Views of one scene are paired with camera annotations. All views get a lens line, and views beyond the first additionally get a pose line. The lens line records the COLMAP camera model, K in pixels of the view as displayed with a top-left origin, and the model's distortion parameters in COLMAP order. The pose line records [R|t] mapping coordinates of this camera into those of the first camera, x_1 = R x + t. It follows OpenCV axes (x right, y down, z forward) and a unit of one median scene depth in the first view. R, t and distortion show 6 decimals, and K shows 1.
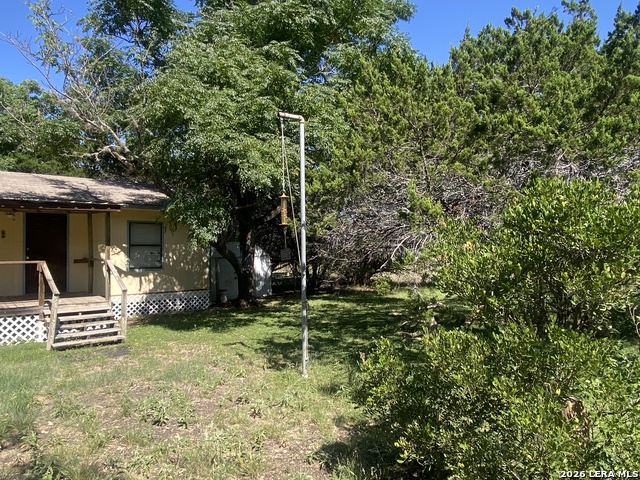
lens RADIAL K [[442.3, 0, 316.0], [0, 442.3, 238.8], [0, 0, 1]] dist [0.071453, -0.092239]
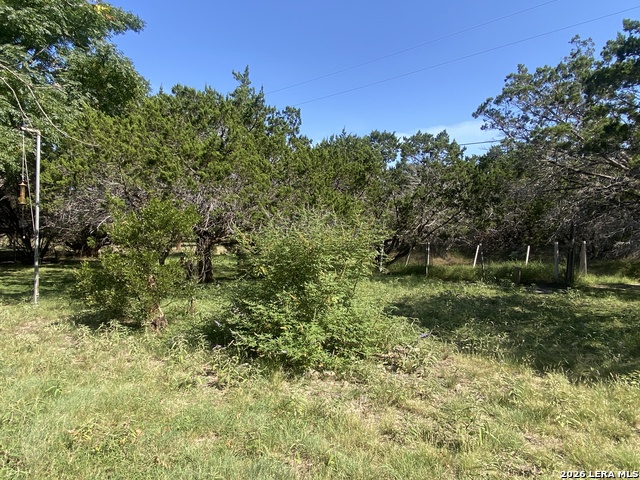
lens RADIAL K [[442.3, 0, 316.0], [0, 442.3, 238.8], [0, 0, 1]] dist [0.071453, -0.092239]
pose [[0.846406, 0.024915, 0.531955, -0.031628], [-0.051020, 0.998104, 0.034432, -0.013461], [-0.530088, -0.056283, 0.846073, -0.688006]]
